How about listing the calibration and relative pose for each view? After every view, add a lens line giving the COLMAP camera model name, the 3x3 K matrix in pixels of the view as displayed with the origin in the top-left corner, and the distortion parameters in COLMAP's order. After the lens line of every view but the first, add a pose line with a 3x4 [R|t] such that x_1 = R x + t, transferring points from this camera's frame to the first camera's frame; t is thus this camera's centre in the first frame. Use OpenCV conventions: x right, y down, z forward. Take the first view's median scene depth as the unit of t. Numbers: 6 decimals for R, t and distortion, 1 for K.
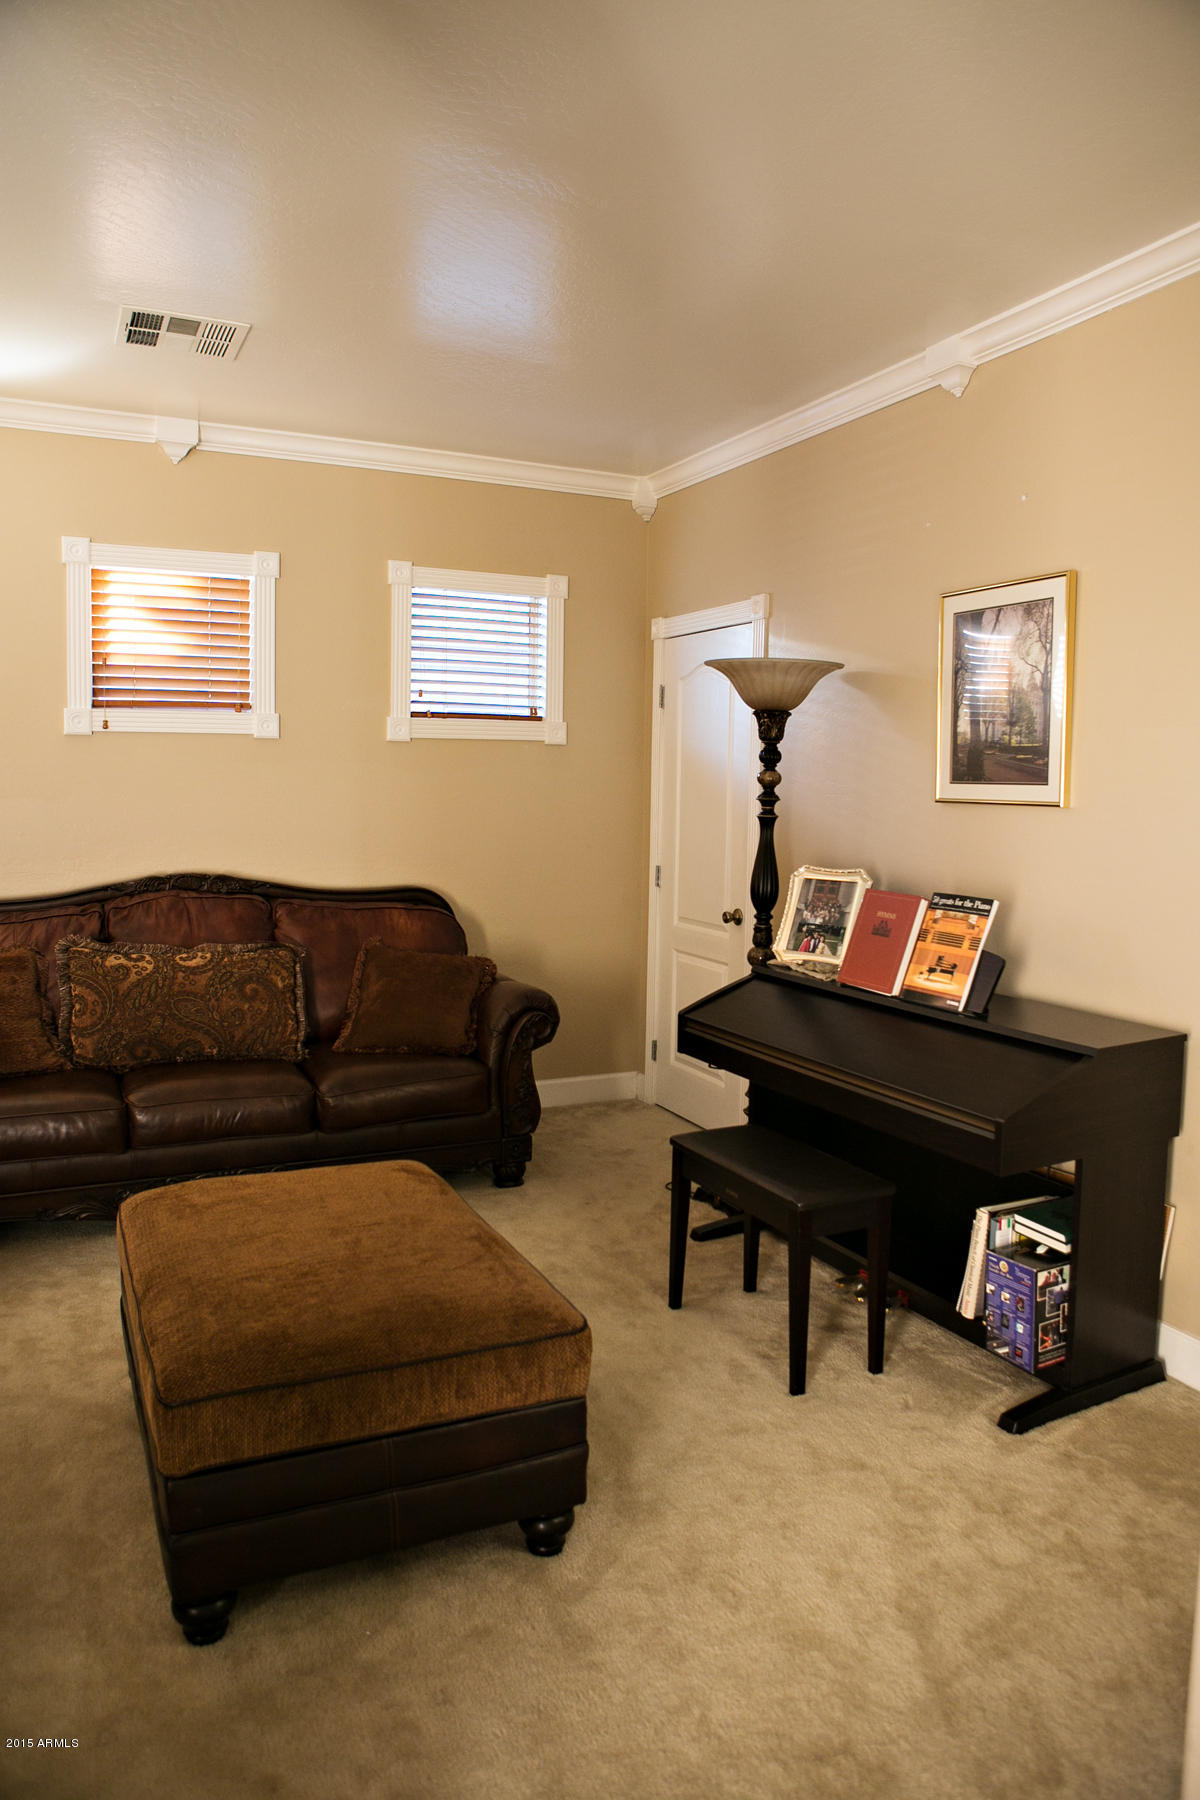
lens RADIAL K [[1247.4, 0, 600.0], [0, 1247.4, 900.0], [0, 0, 1]] dist [-0.093951, 0.064155]
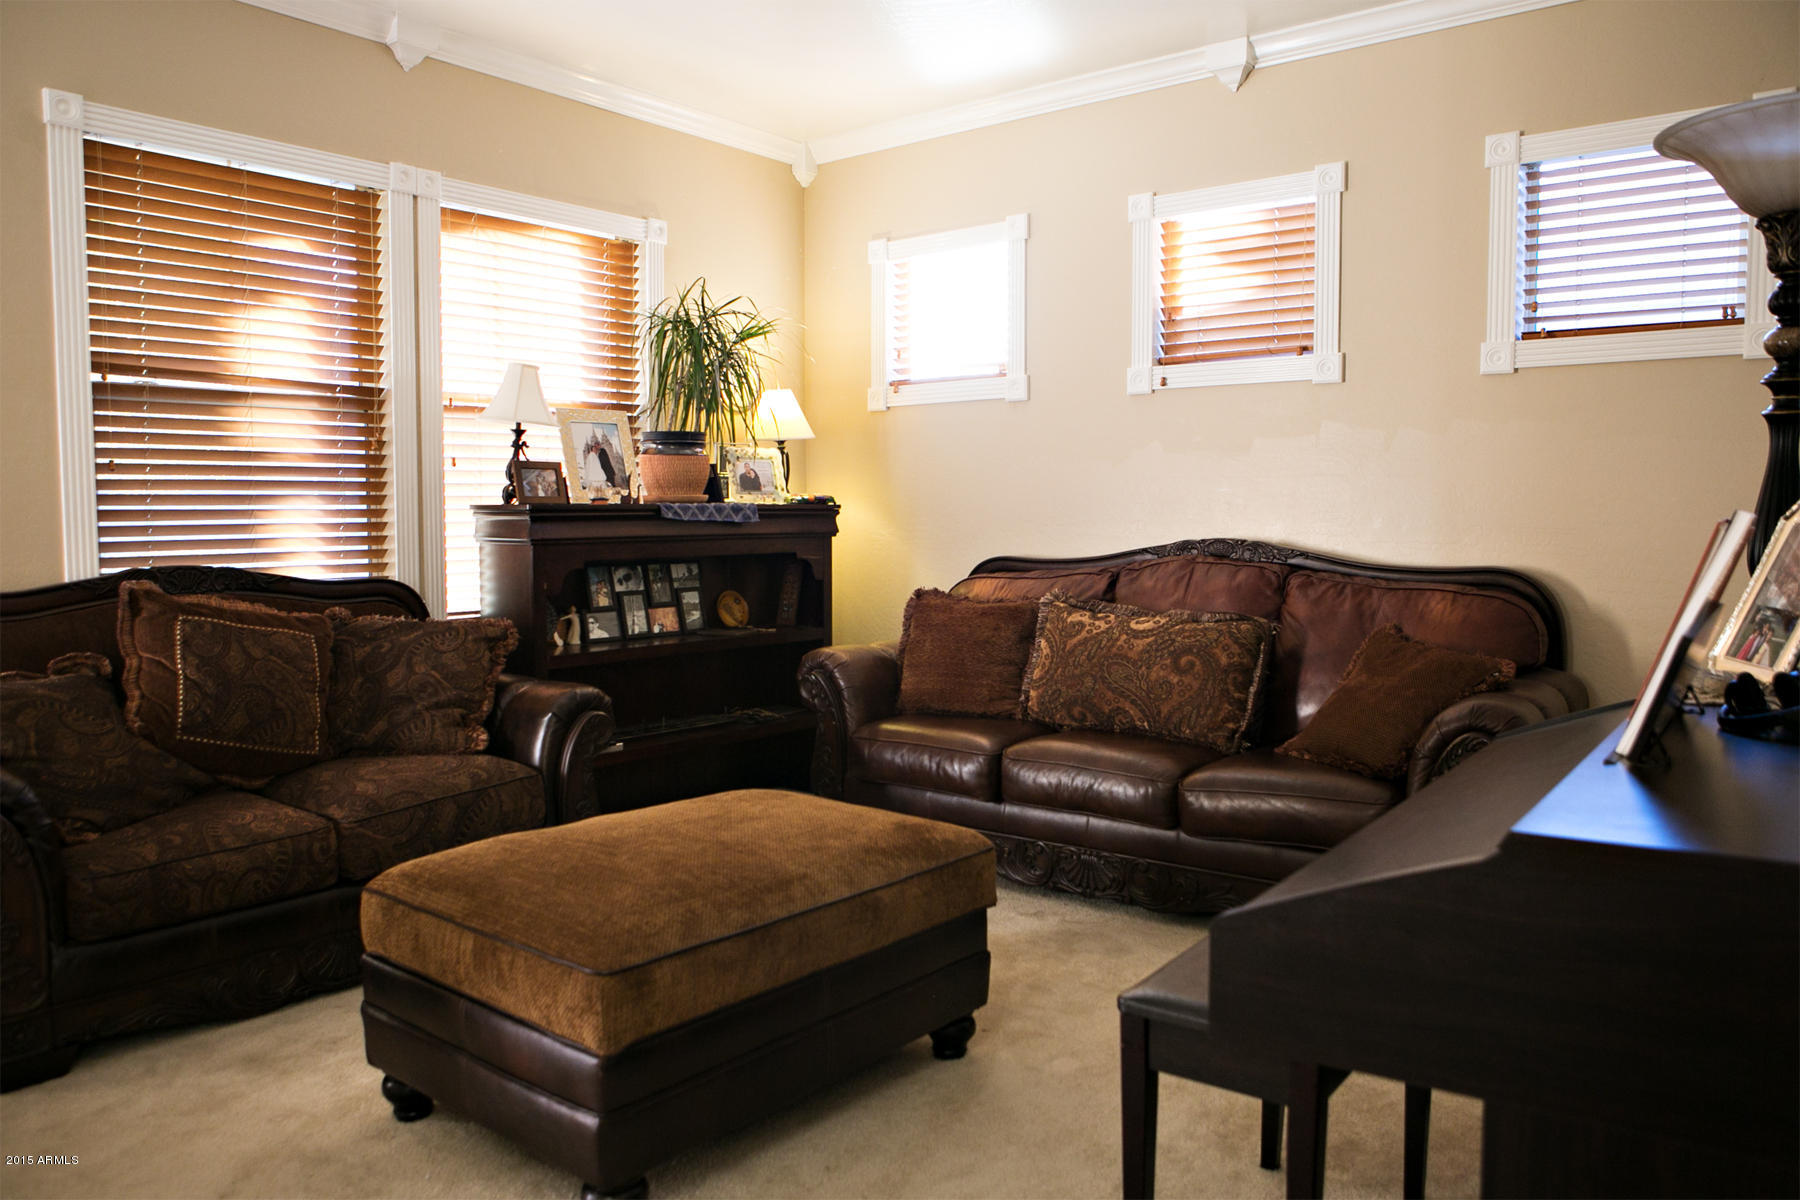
lens RADIAL K [[1282.2, 0, 899.7], [0, 1282.2, 620.9], [0, 0, 1]] dist [-0.135345, 0.102099]
pose [[0.438185, 0.058271, -0.896994, 0.440342], [-0.082303, 0.996306, 0.024517, 0.038912], [0.895109, 0.063082, 0.441362, 0.429284]]
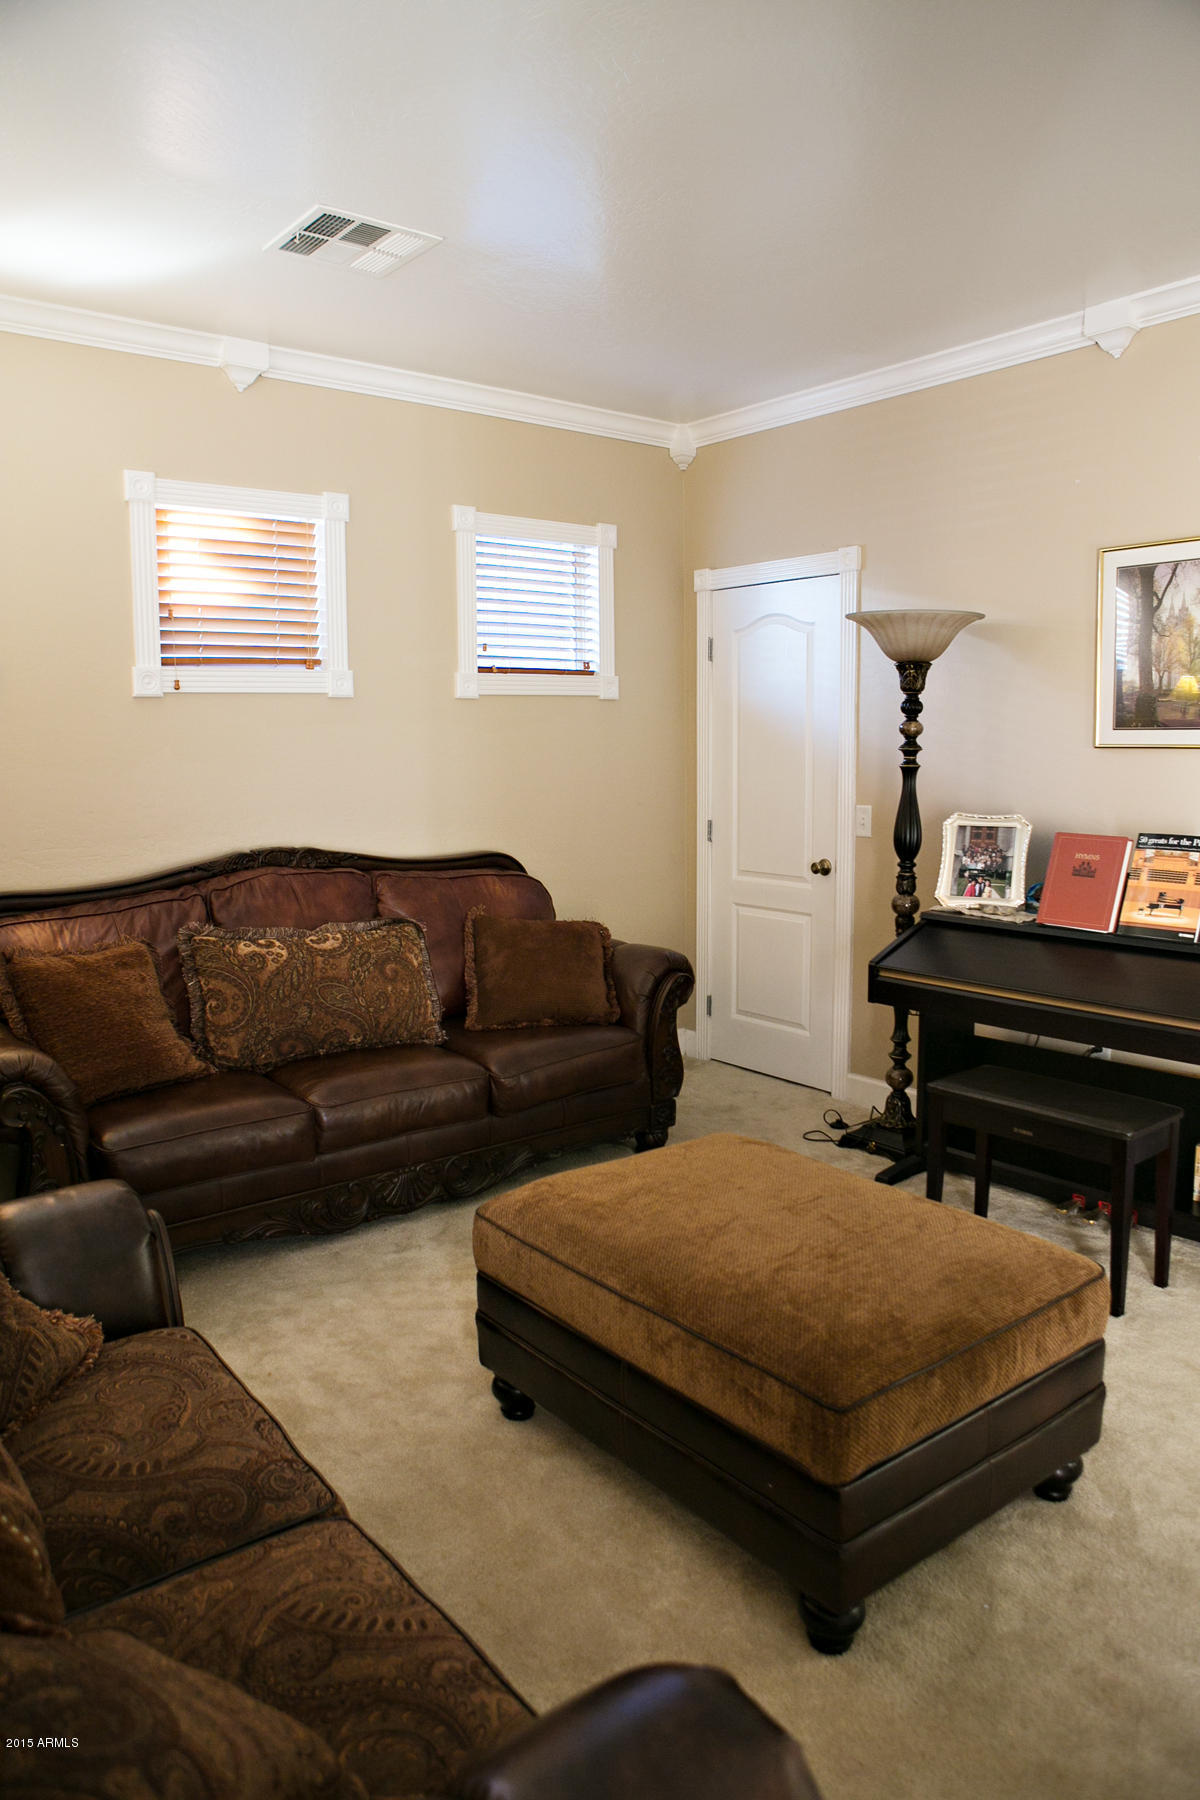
lens RADIAL K [[1253.4, 0, 616.8], [0, 1253.4, 888.5], [0, 0, 1]] dist [-0.094527, 0.096047]
pose [[0.972791, -0.051704, 0.225840, -0.331284], [0.045591, 0.998441, 0.032207, -0.010876], [-0.227153, -0.021035, 0.973632, 0.058269]]
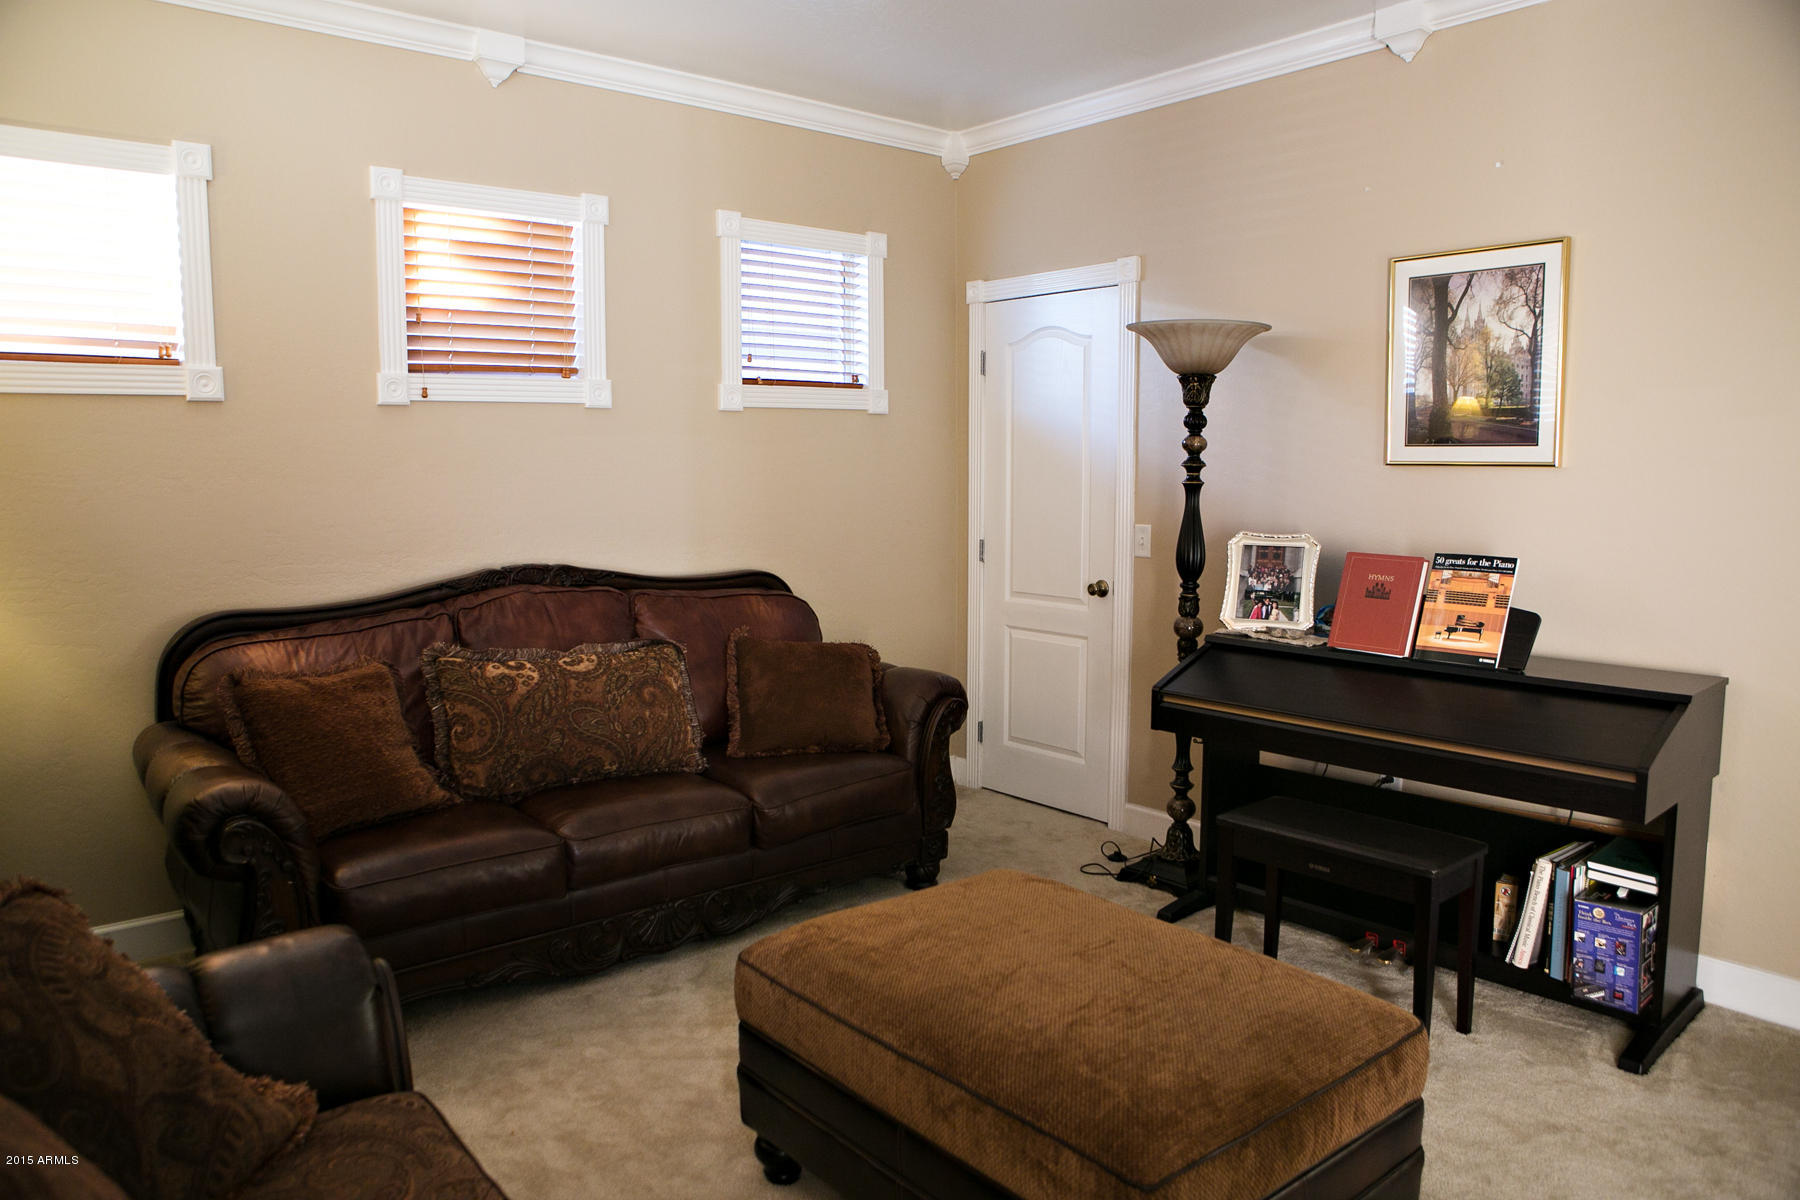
lens RADIAL K [[1253.4, 0, 905.4], [0, 1253.4, 594.5], [0, 0, 1]] dist [-0.094527, 0.096047]
pose [[0.967955, -0.043553, 0.247317, -0.327369], [0.040298, 0.999022, 0.018212, -0.006753], [-0.247868, -0.007662, 0.968763, 0.104905]]
